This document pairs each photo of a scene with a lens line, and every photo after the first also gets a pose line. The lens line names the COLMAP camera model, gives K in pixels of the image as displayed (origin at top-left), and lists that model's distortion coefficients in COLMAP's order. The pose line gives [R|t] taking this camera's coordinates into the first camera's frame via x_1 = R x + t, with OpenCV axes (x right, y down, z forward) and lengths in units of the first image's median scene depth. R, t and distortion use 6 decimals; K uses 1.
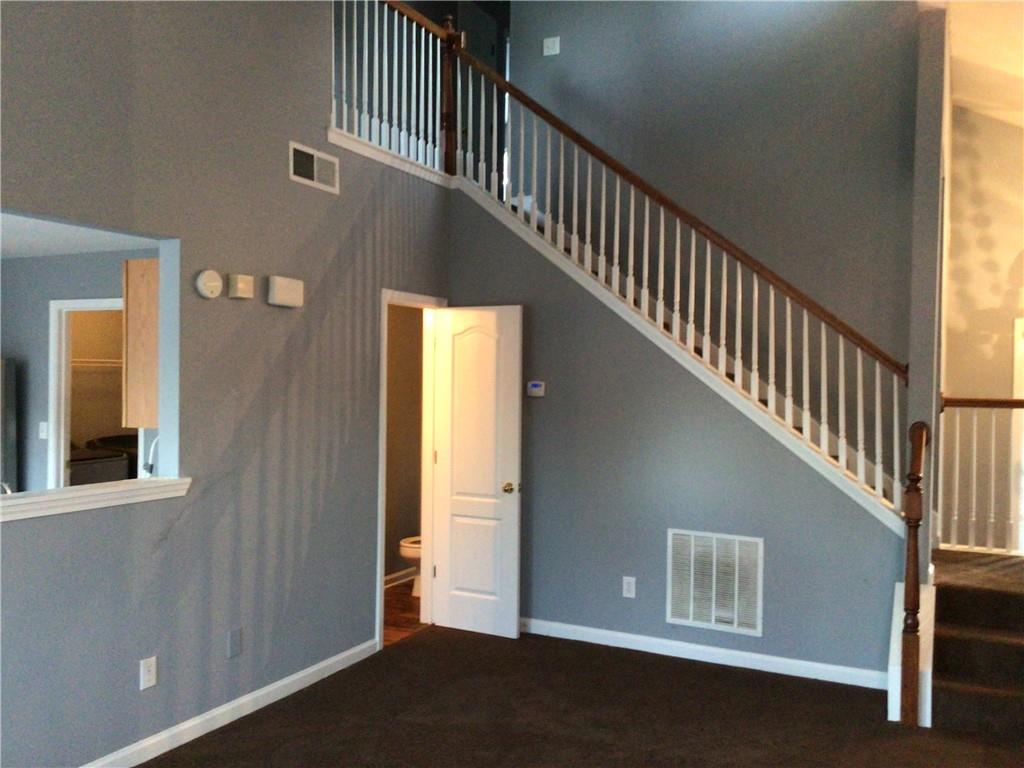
lens RADIAL K [[908.5, 0, 515.6], [0, 908.5, 393.2], [0, 0, 1]] dist [0.098919, -0.173261]
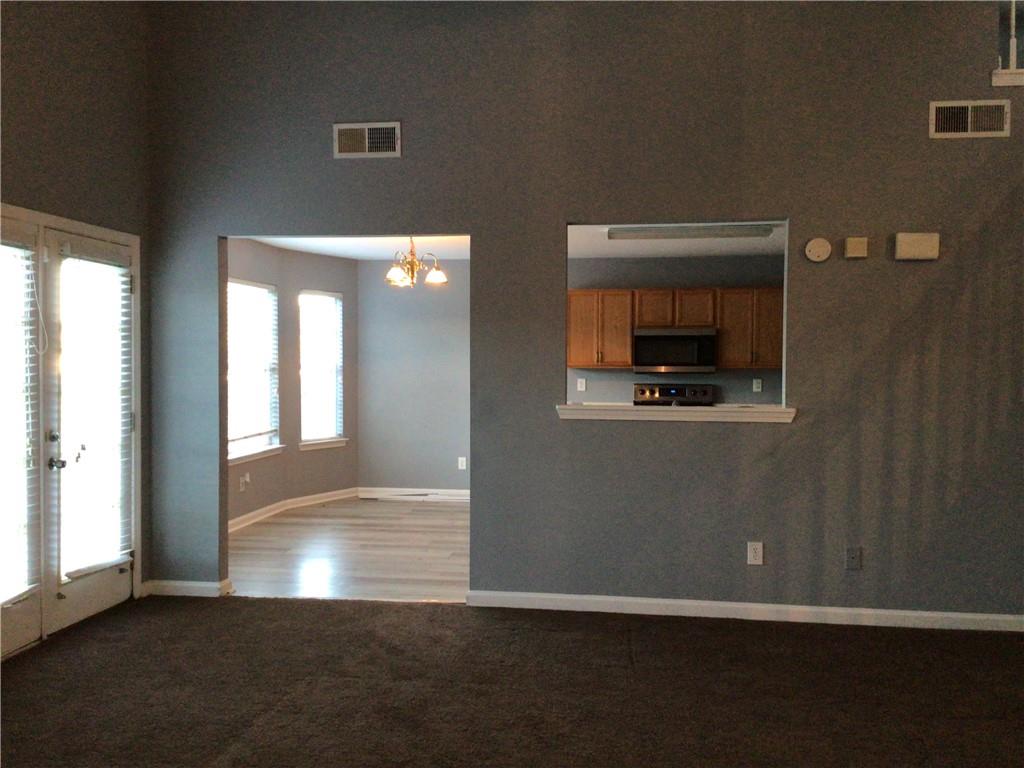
lens RADIAL K [[908.5, 0, 511.7], [0, 908.5, 388.4], [0, 0, 1]] dist [0.098919, -0.173261]
pose [[0.313892, 0.014513, -0.949348, 0.186474], [-0.015649, 0.999826, 0.010110, 0.015382], [0.949330, 0.011683, 0.314065, 0.065546]]
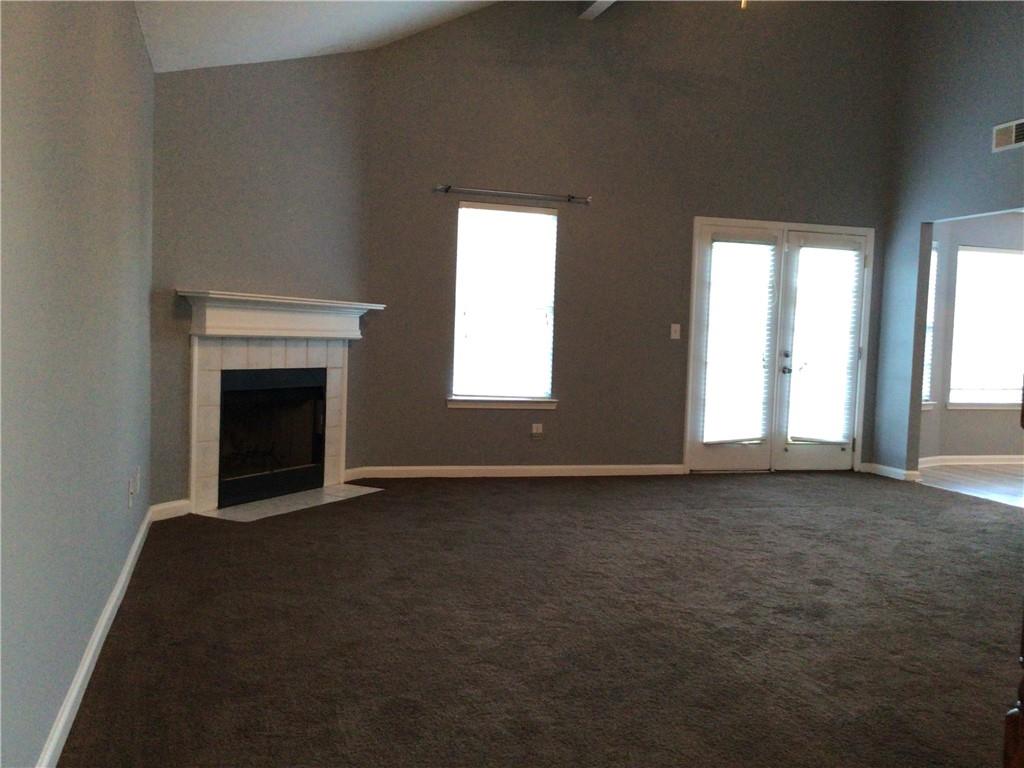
lens RADIAL K [[908.5, 0, 513.6], [0, 908.5, 387.1], [0, 0, 1]] dist [0.098919, -0.173261]
pose [[-0.729342, 0.001089, -0.684149, 0.314866], [-0.054771, 0.996696, 0.059975, 0.032852], [0.681954, 0.081213, -0.726873, 0.290344]]
